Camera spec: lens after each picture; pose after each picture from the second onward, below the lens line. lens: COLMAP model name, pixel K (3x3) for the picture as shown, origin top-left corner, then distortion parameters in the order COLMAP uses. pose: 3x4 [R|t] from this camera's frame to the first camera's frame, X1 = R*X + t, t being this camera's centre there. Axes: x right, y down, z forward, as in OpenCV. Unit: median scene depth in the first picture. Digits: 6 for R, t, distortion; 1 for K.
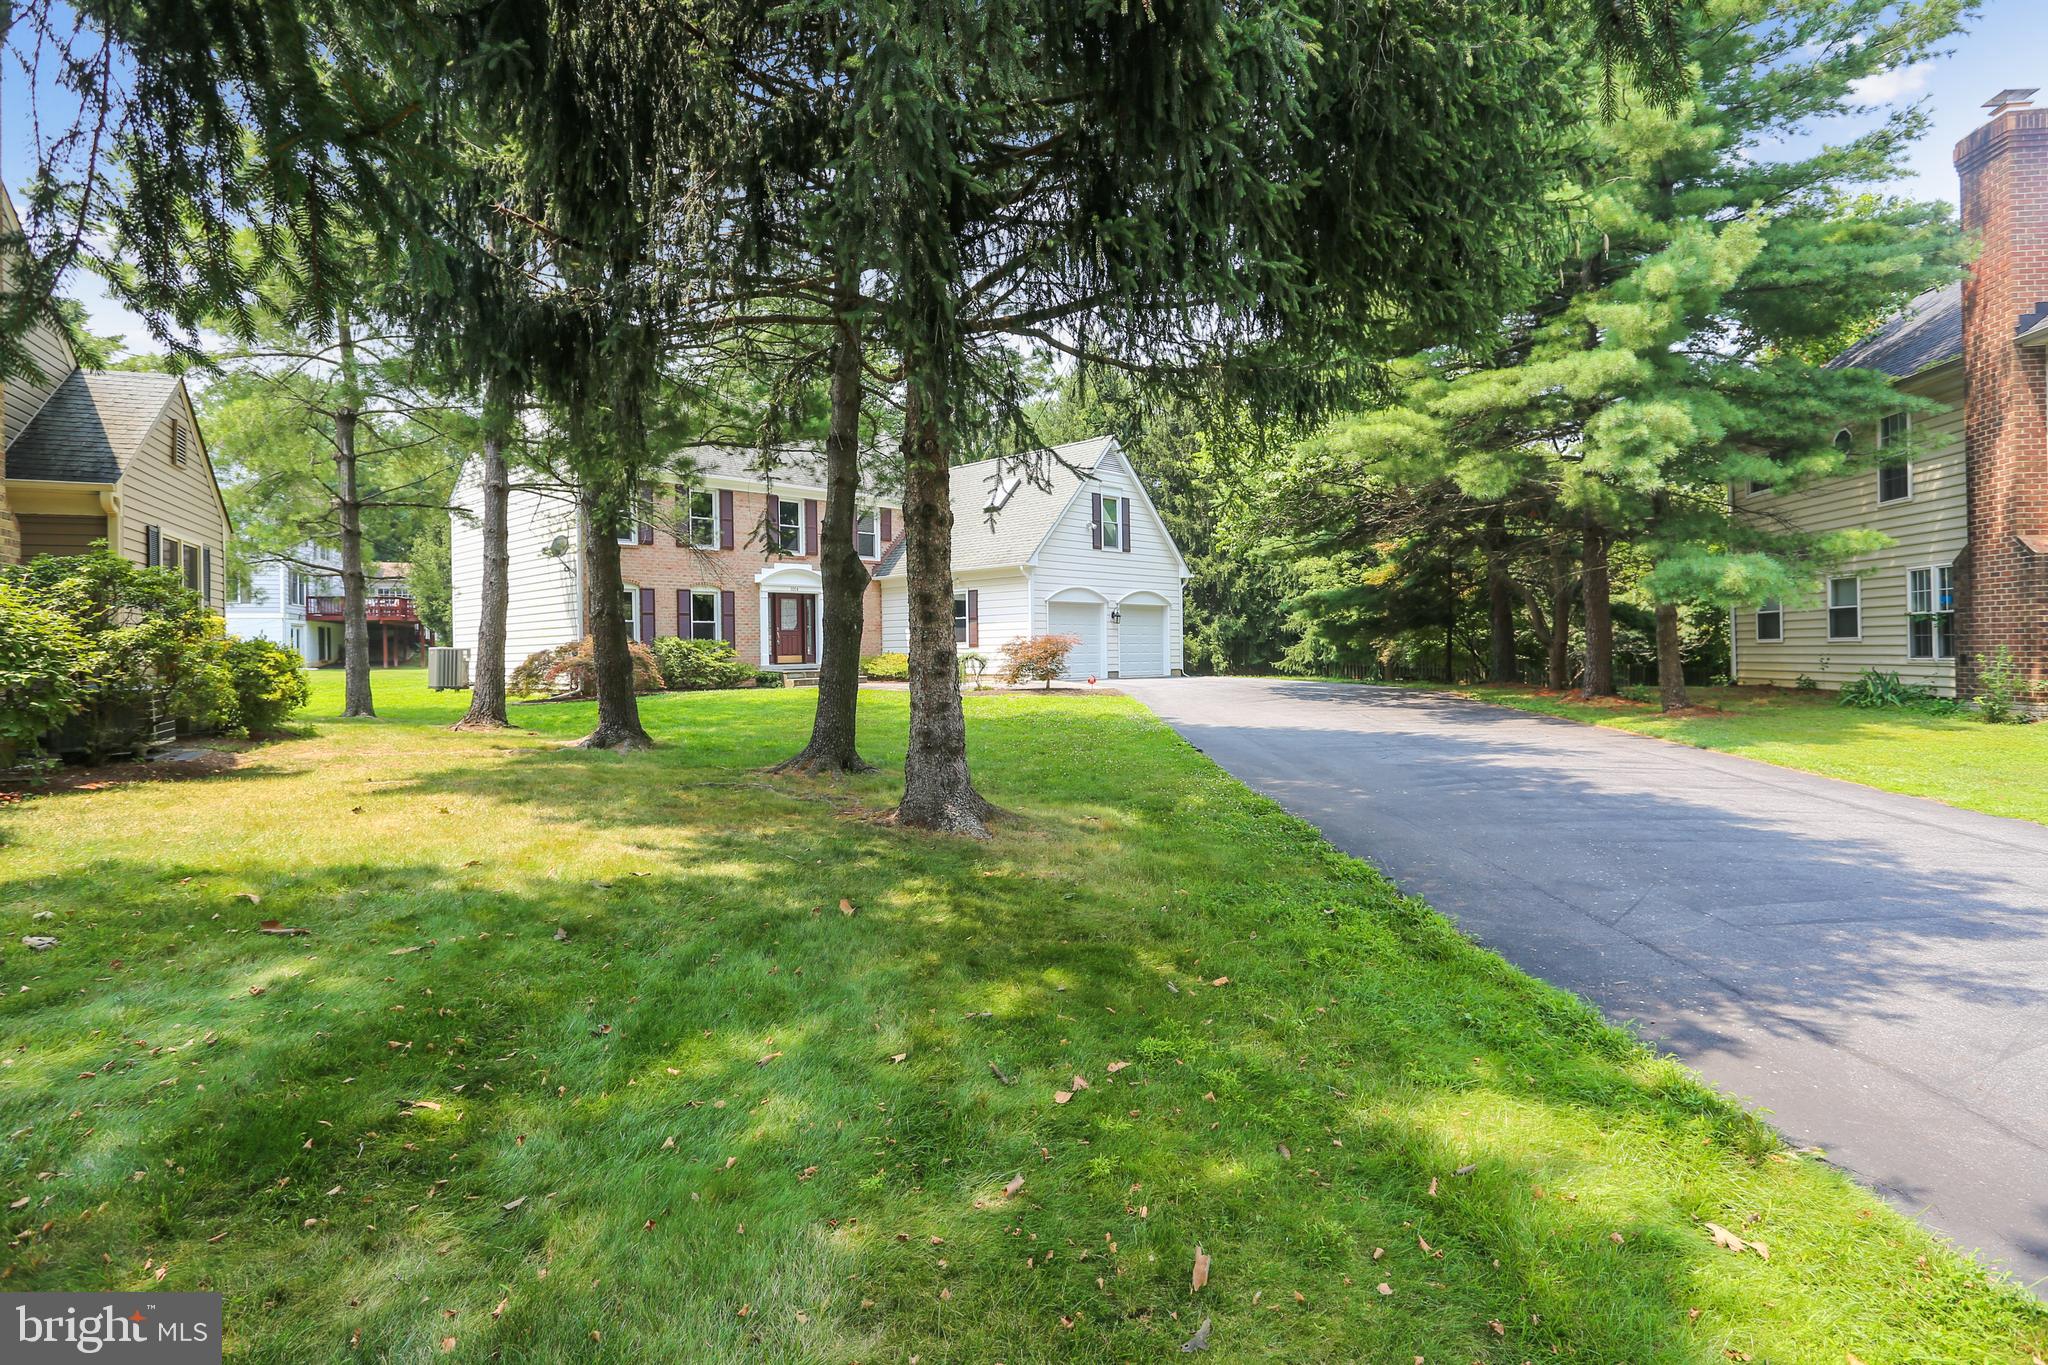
lens RADIAL K [[1027.8, 0, 1023.6], [0, 1027.8, 641.6], [0, 0, 1]] dist [-0.004923, -0.001454]
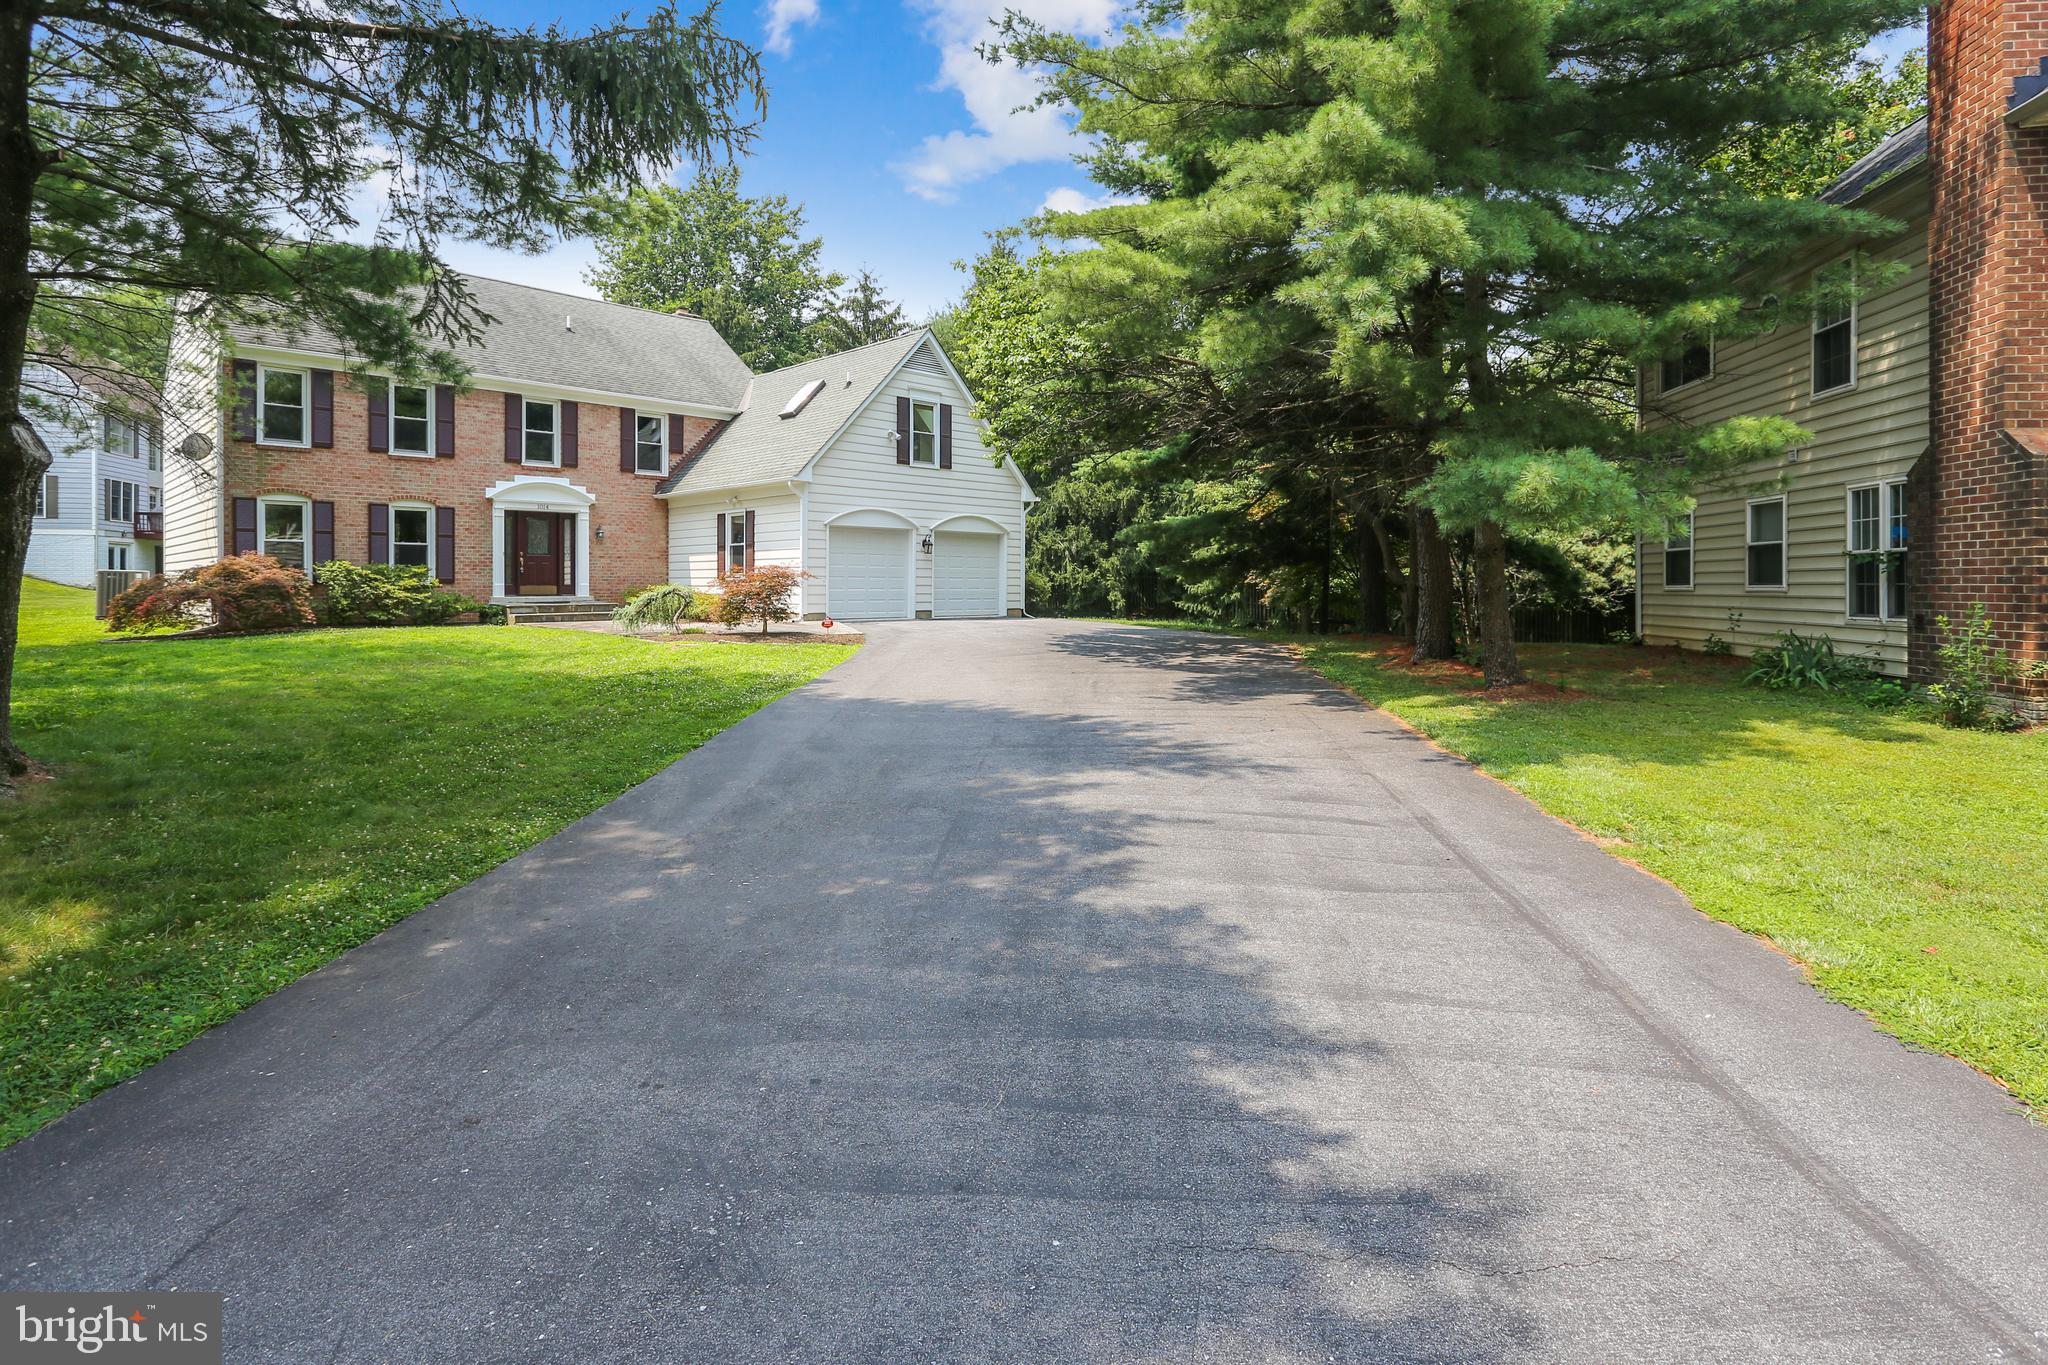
lens RADIAL K [[1027.8, 0, 1015.7], [0, 1027.8, 580.5], [0, 0, 1]] dist [-0.004923, -0.001454]
pose [[0.999868, 0.015862, -0.003402, 0.303825], [-0.015841, 0.999857, 0.005974, -0.003623], [0.003496, -0.005919, 0.999976, 0.304578]]
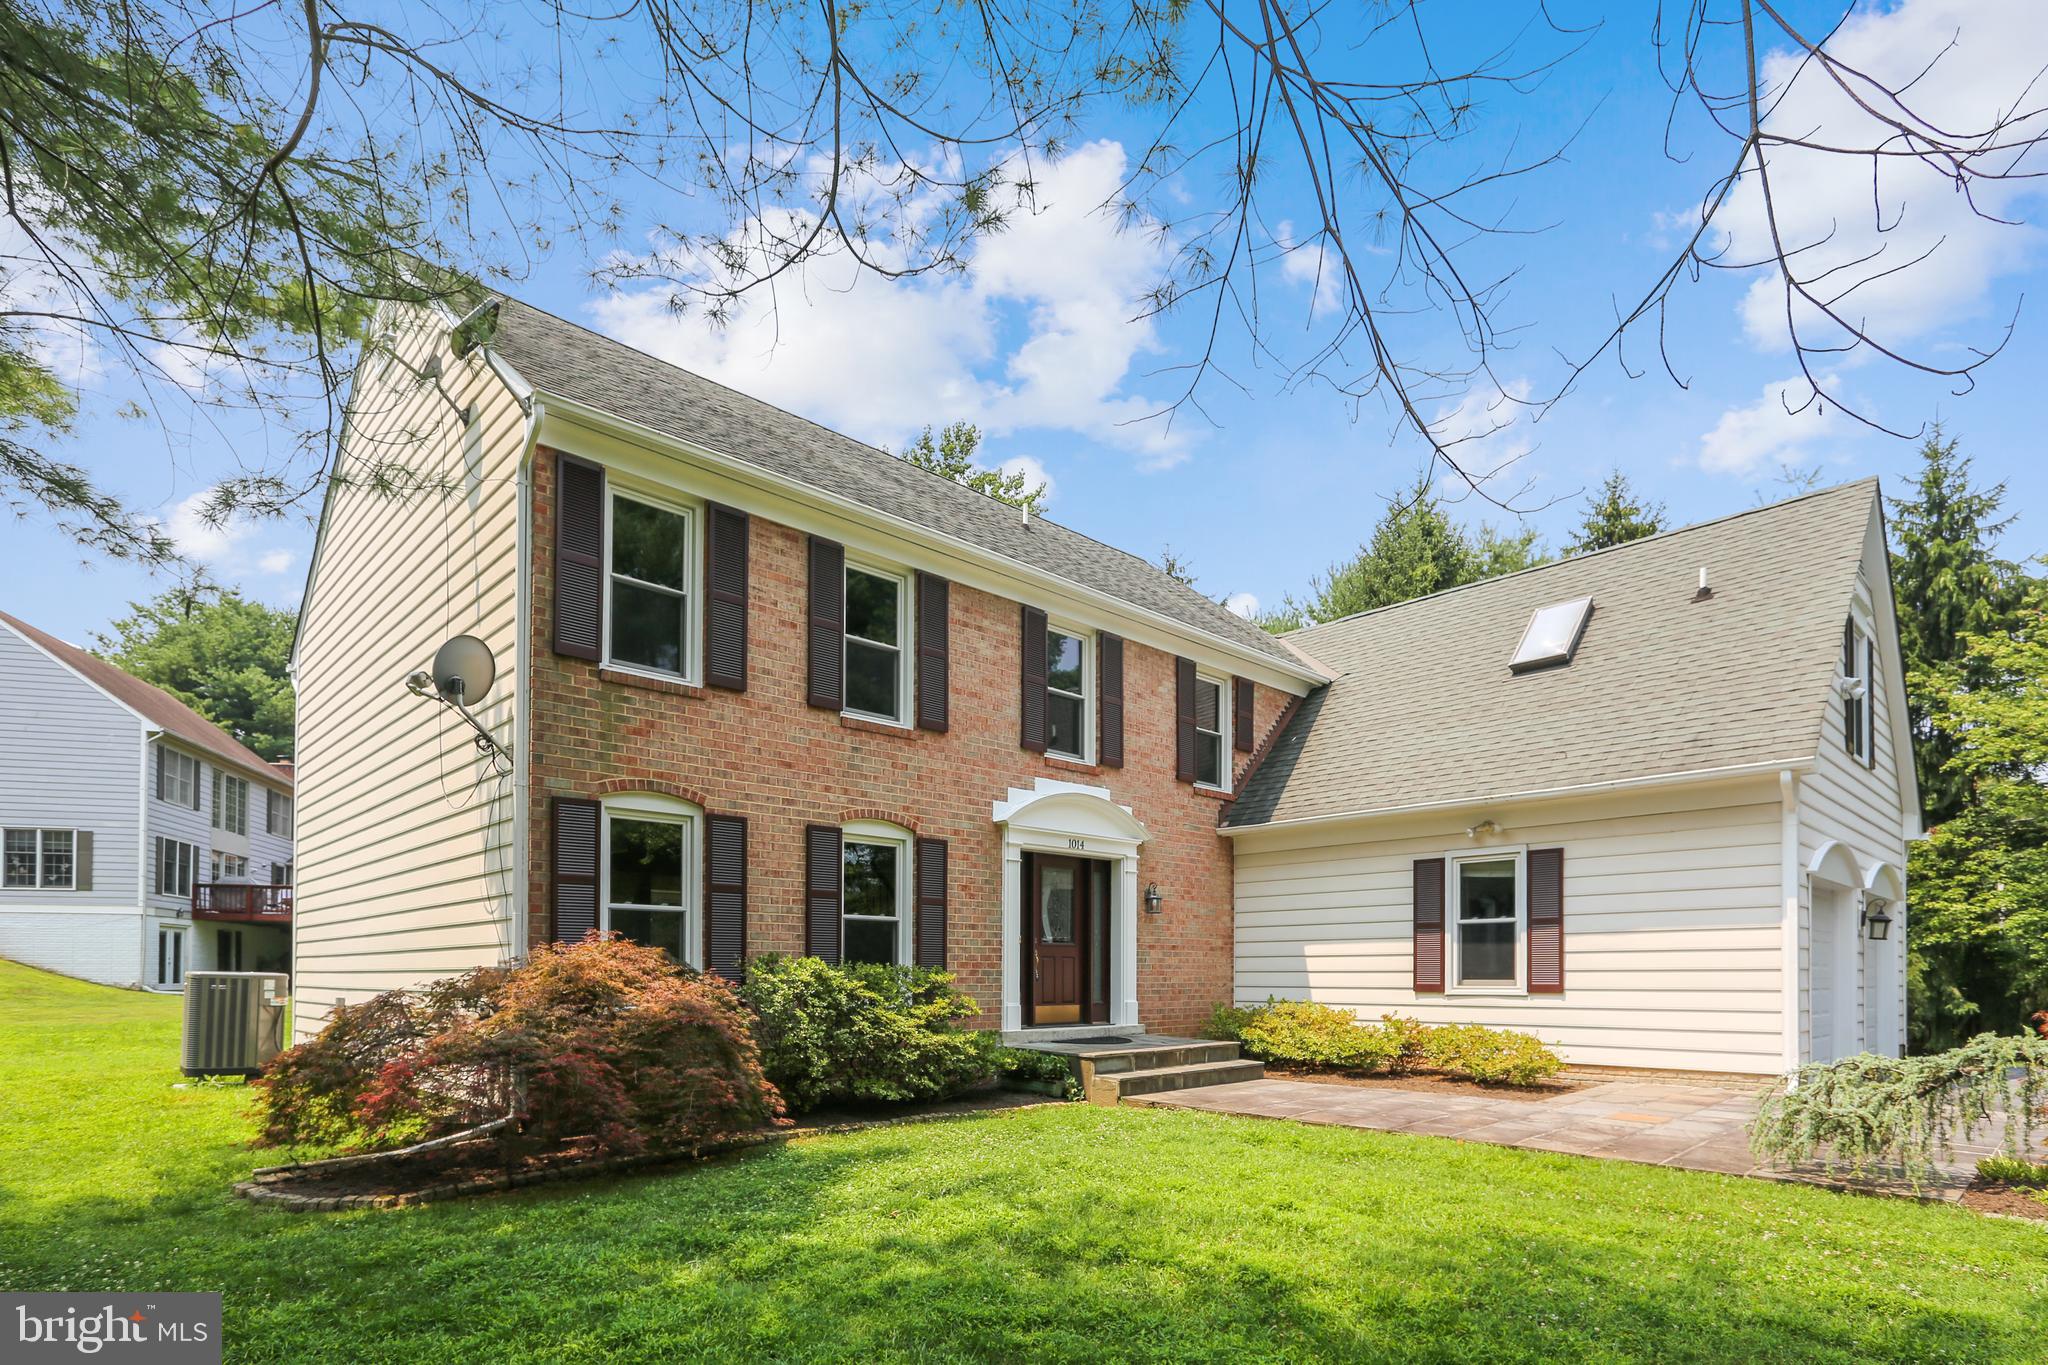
lens RADIAL K [[1027.8, 0, 988.0], [0, 1027.8, 950.6], [0, 0, 1]] dist [-0.004923, -0.001454]
pose [[0.999362, 0.016687, -0.031578, -0.444549], [-0.017036, 0.999796, -0.010811, -0.006353], [0.031391, 0.011342, 0.999443, 1.079753]]
